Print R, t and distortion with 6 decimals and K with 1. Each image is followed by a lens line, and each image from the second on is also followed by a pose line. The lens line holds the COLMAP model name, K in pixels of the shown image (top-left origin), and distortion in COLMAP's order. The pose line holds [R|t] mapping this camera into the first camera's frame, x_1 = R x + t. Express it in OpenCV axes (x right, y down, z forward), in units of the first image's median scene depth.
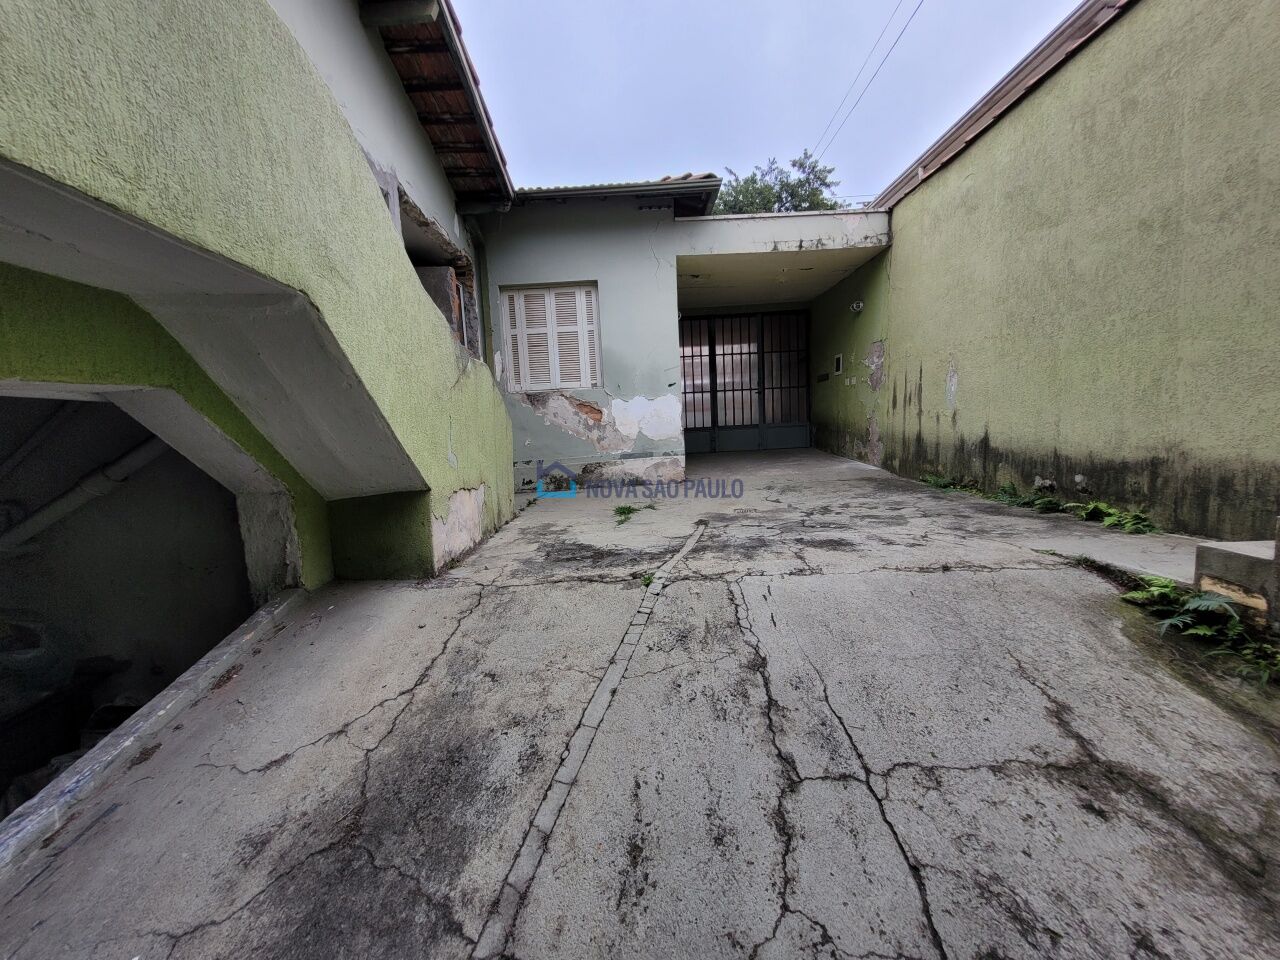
lens RADIAL K [[510.7, 0, 625.8], [0, 510.7, 478.2], [0, 0, 1]] dist [-0.000272, -0.000947]
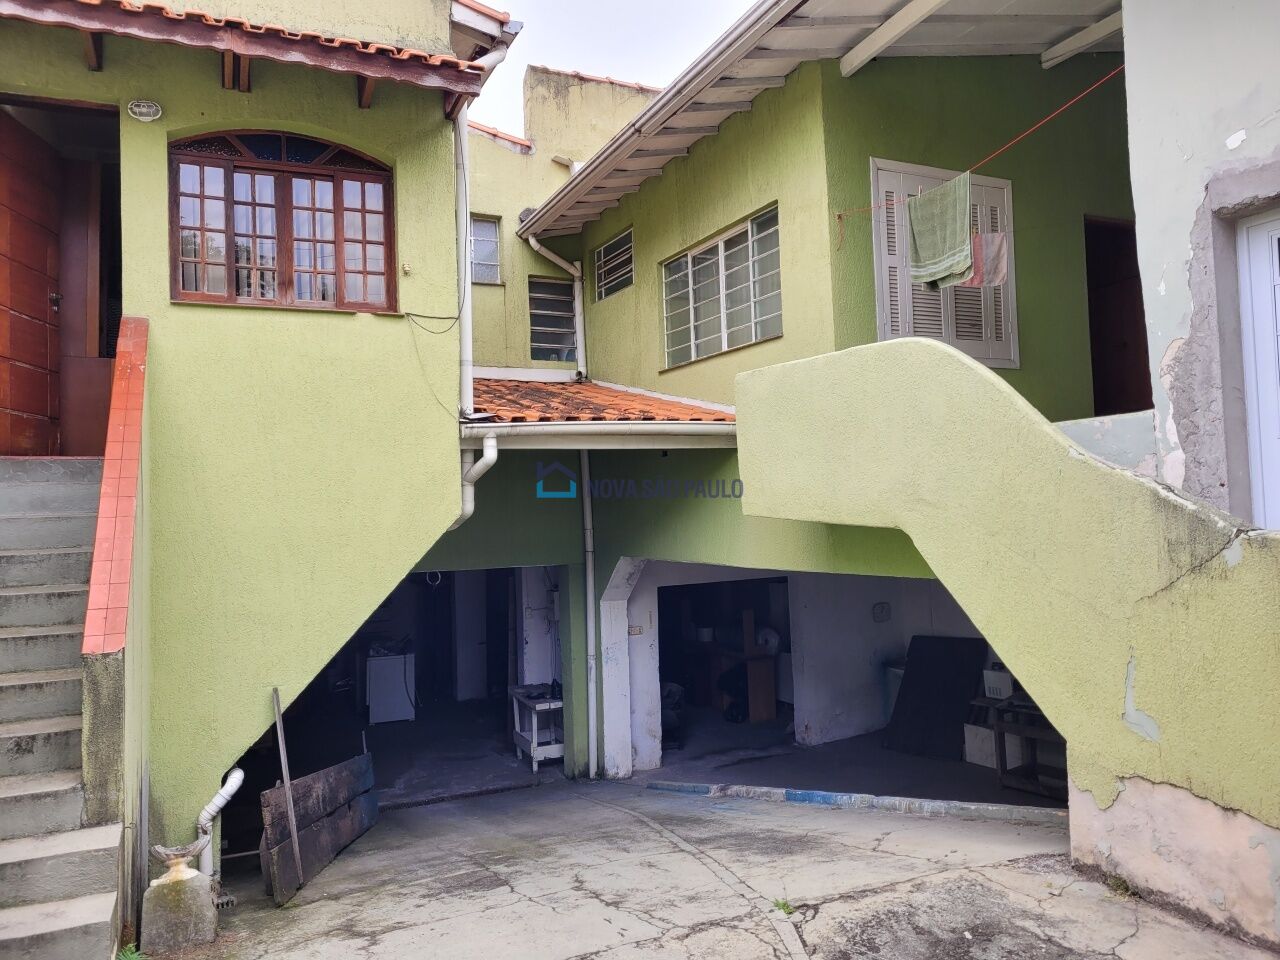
lens RADIAL K [[972.0, 0, 645.1], [0, 972.0, 450.2], [0, 0, 1]] dist [0.054935, -0.043812]
pose [[-0.899950, 0.056531, -0.432312, 0.585098], [0.032760, 0.997523, 0.062245, -0.397214], [0.434760, 0.041855, -0.899573, 1.608798]]
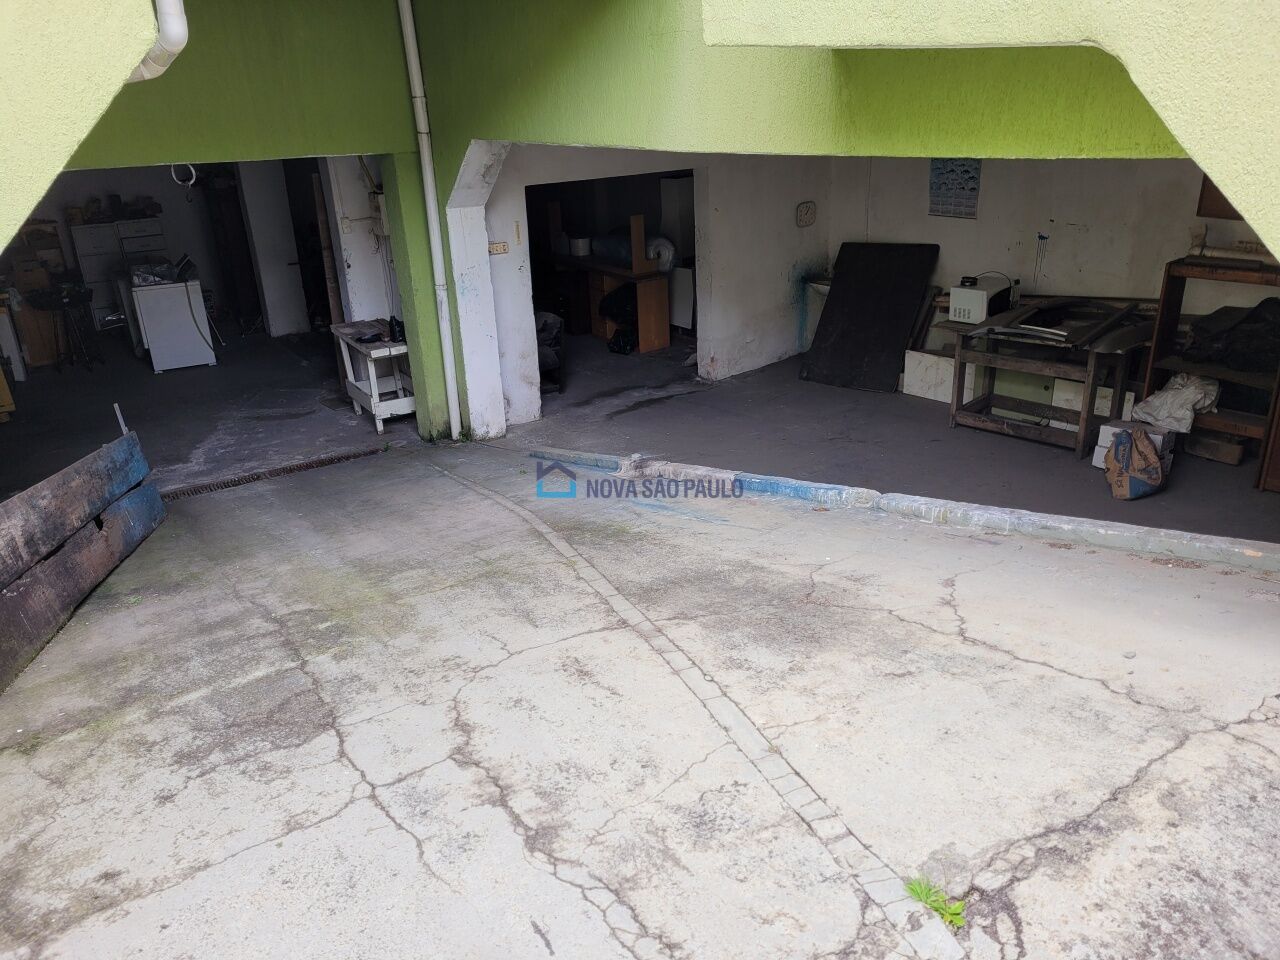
lens RADIAL K [[972.0, 0, 658.6], [0, 972.0, 491.6], [0, 0, 1]] dist [0.054935, -0.043812]
pose [[-0.816141, 0.292041, -0.498625, 0.320213], [0.014507, 0.872975, 0.487550, -0.253295], [0.577671, 0.390675, -0.716707, 0.947826]]
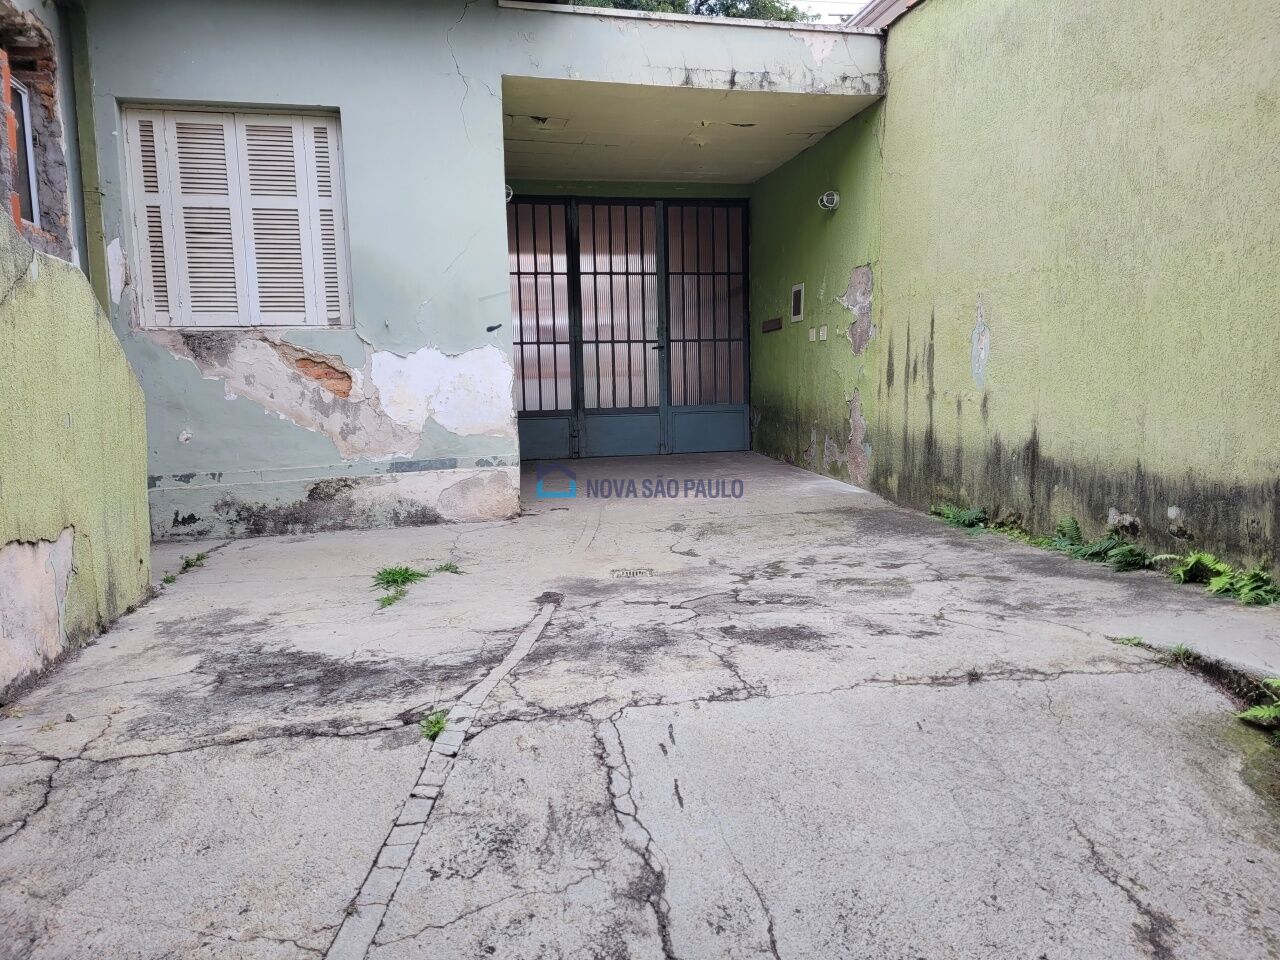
lens RADIAL K [[972.0, 0, 647.4], [0, 972.0, 489.7], [0, 0, 1]] dist [0.054935, -0.043812]
pose [[0.971540, 0.002026, 0.236866, 0.014213], [0.001010, 0.999919, -0.012695, -0.012624], [-0.236873, 0.012573, 0.971459, 0.023272]]
